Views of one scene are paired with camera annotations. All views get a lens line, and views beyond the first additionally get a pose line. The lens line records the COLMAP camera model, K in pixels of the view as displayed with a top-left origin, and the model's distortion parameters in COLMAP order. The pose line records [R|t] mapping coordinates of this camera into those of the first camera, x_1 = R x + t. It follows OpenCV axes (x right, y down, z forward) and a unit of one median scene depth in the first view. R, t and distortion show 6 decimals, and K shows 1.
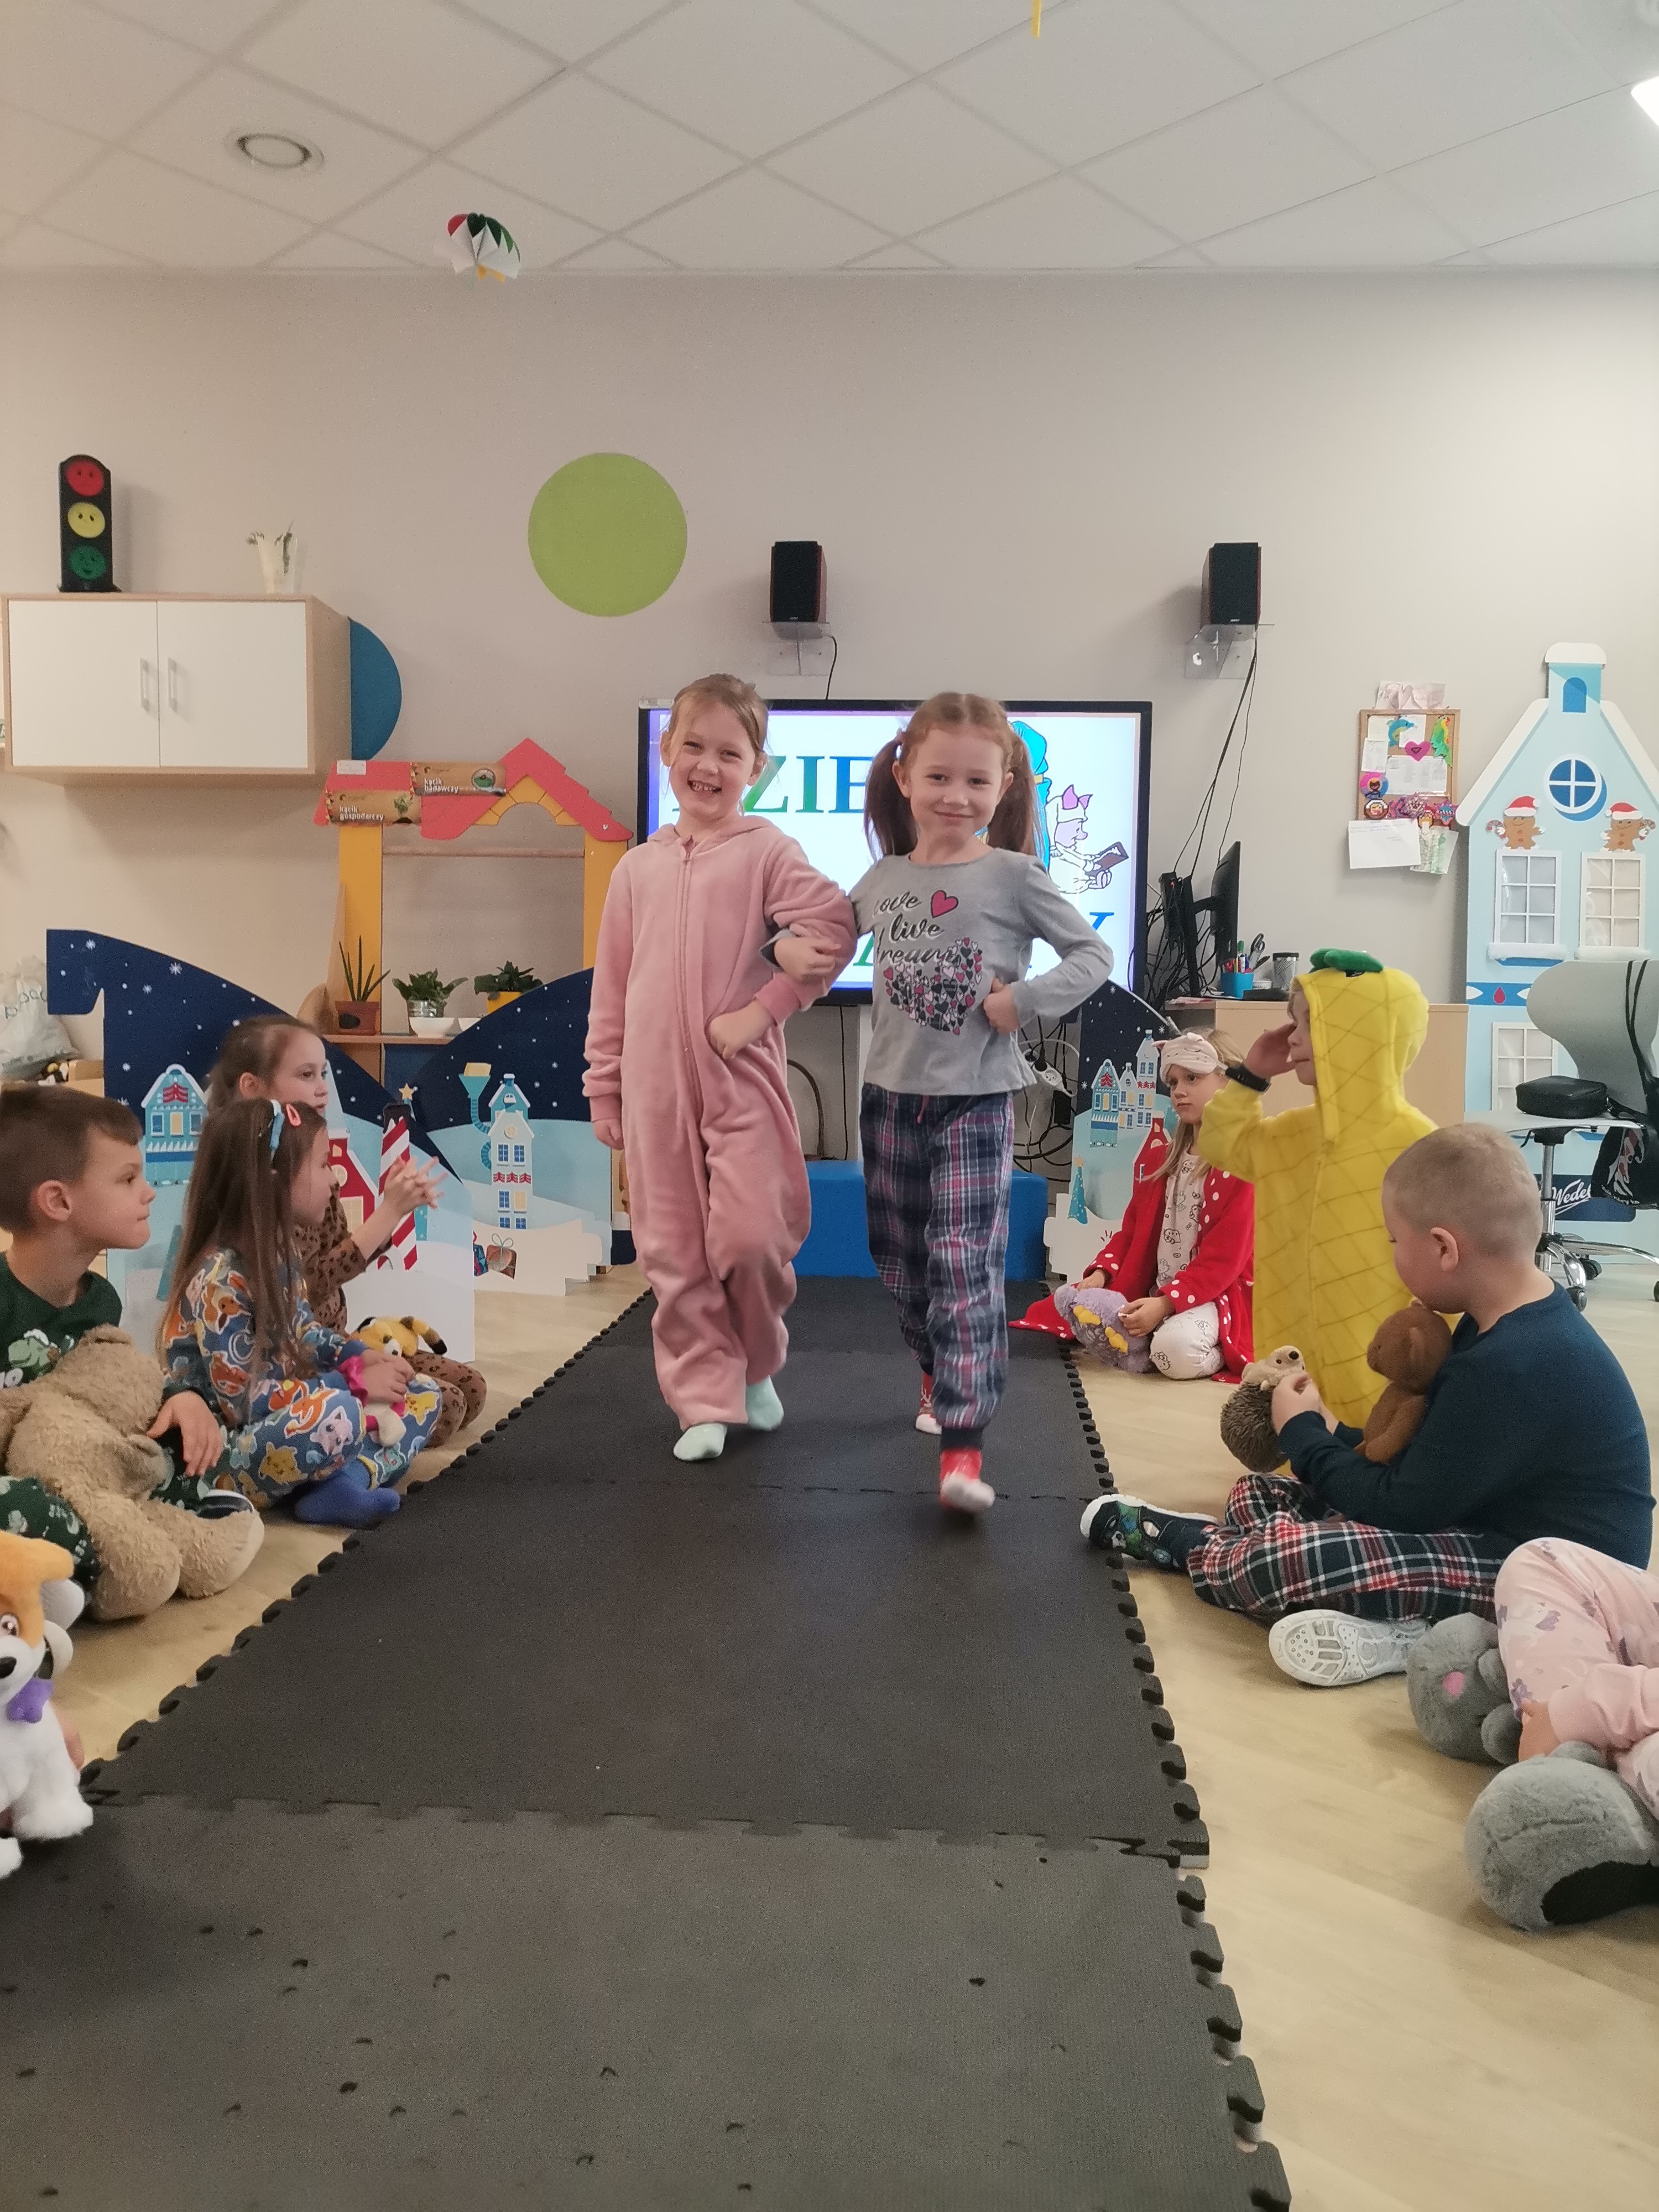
lens RADIAL K [[1598.3, 0, 841.9], [0, 1598.3, 1107.0], [0, 0, 1]] dist [0.049734, -0.030509]
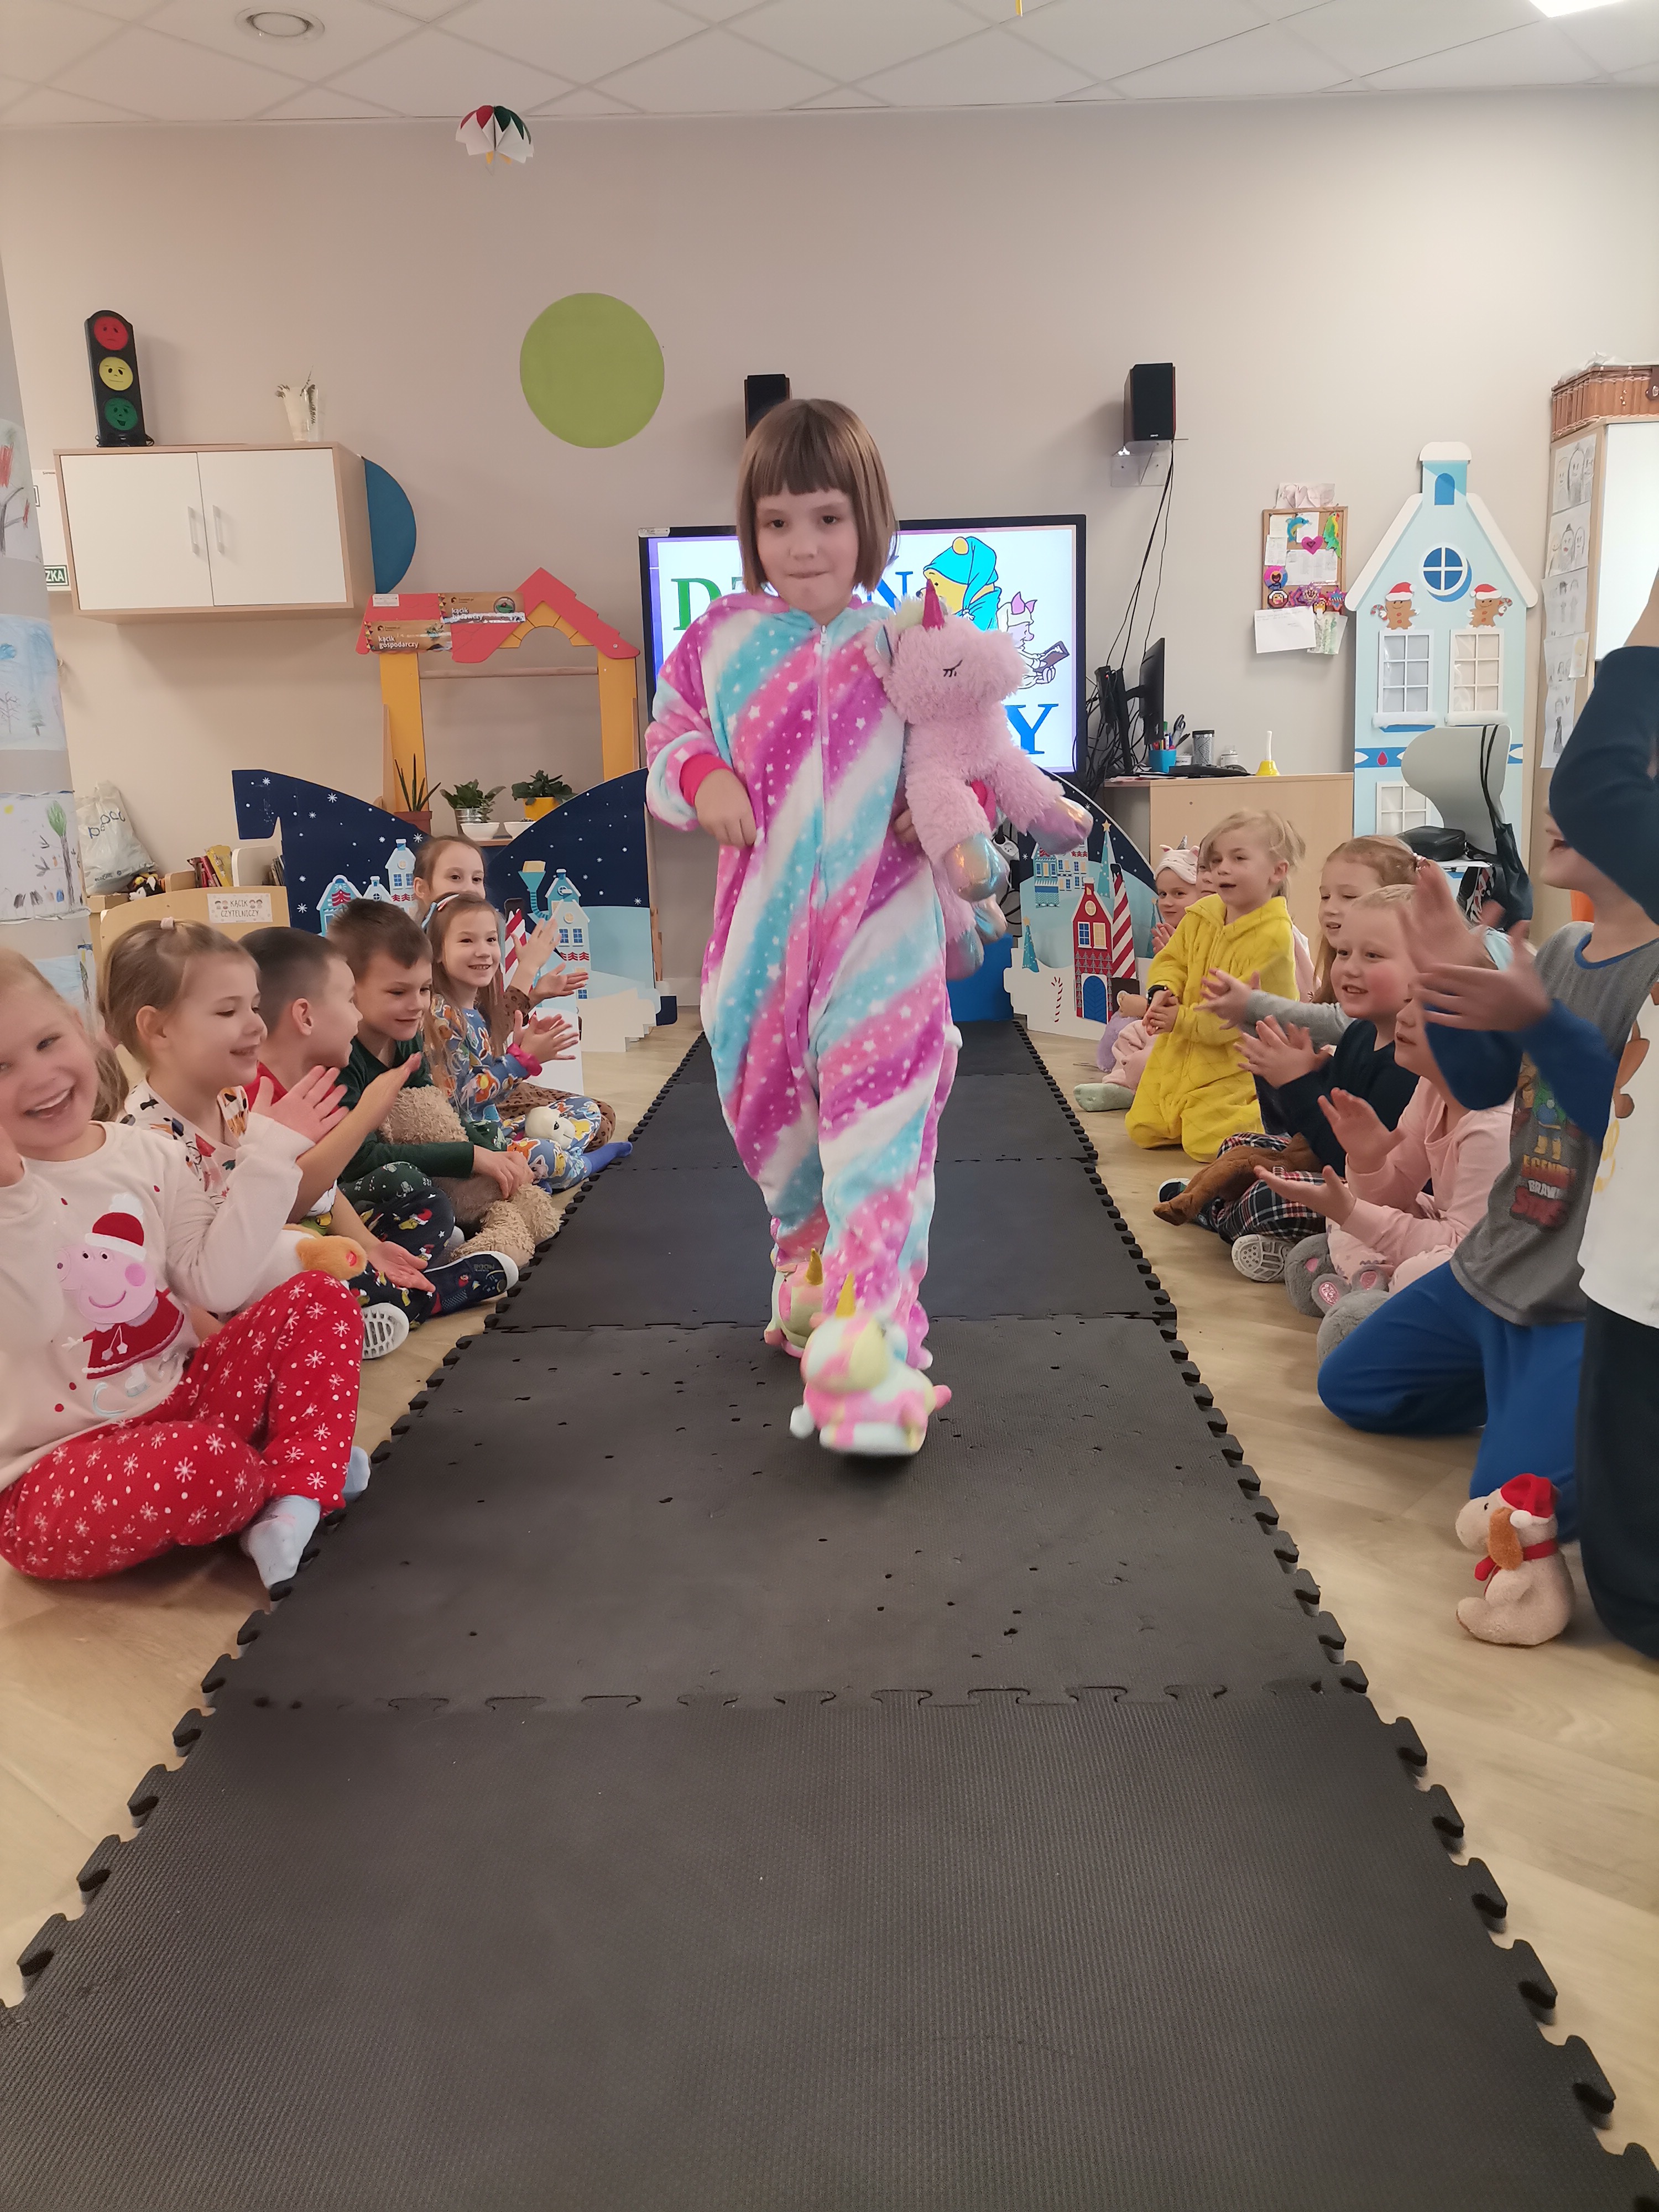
lens RADIAL K [[1598.3, 0, 847.9], [0, 1598.3, 1108.4], [0, 0, 1]] dist [0.049734, -0.030509]
pose [[0.997159, -0.056902, 0.049353, -0.057403], [0.049346, 0.988533, 0.142716, -0.003747], [-0.056908, -0.139875, 0.988532, -0.189466]]
